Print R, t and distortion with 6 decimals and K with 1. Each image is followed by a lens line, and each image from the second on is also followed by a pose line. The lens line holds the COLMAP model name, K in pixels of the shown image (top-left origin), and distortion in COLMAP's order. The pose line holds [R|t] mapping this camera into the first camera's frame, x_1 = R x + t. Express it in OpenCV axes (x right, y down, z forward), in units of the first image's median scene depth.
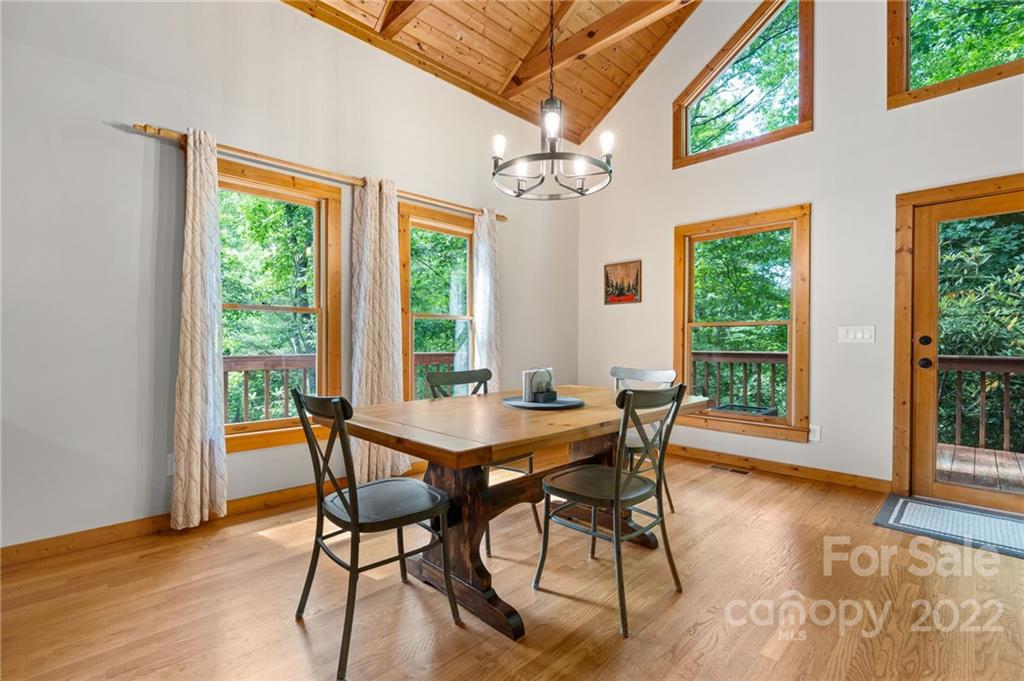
lens RADIAL K [[467.0, 0, 505.2], [0, 467.0, 347.3], [0, 0, 1]] dist [-0.012318, 0.002735]
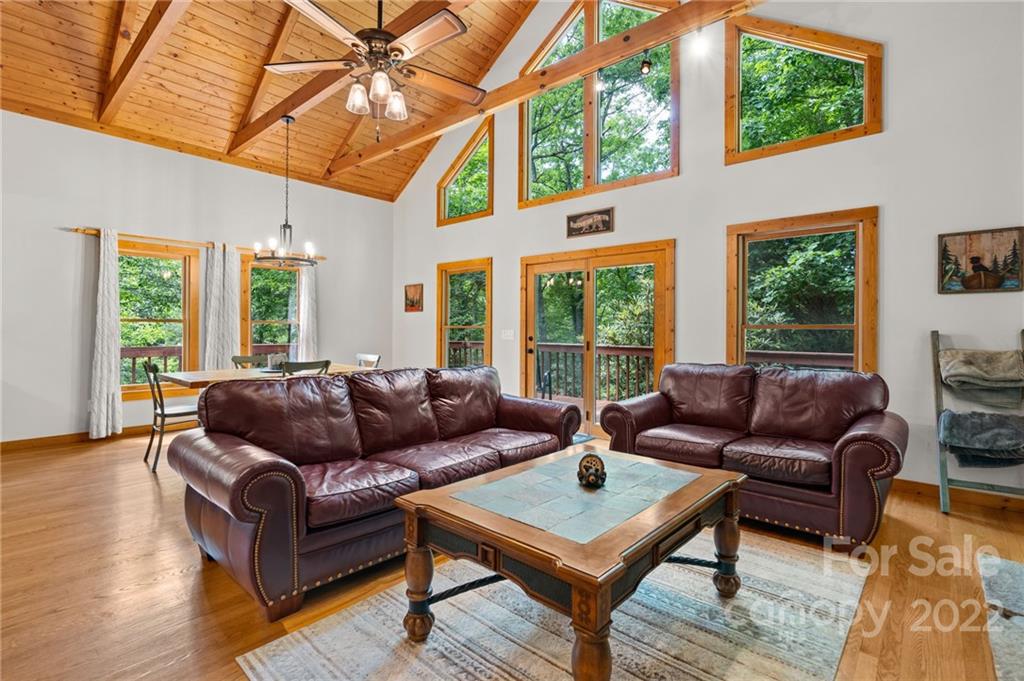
lens RADIAL K [[467.0, 0, 501.2], [0, 467.0, 330.9], [0, 0, 1]] dist [-0.012318, 0.002735]
pose [[0.996868, 0.001545, 0.079062, 0.627136], [-0.000845, 0.999960, -0.008886, -0.028446], [-0.079073, 0.008791, 0.996830, -0.795806]]
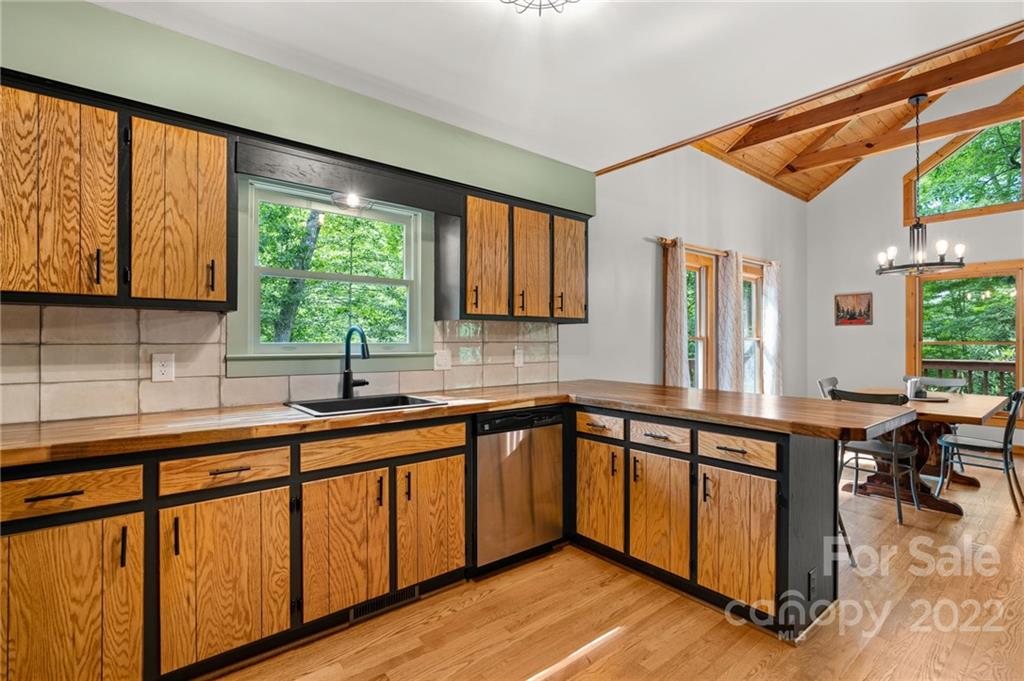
lens RADIAL K [[467.0, 0, 527.0], [0, 467.0, 338.3], [0, 0, 1]] dist [-0.012318, 0.002735]
pose [[0.996901, -0.006374, -0.078412, -0.857743], [0.005132, 0.999858, -0.016028, -0.061335], [0.078503, 0.015576, 0.996792, -0.573840]]
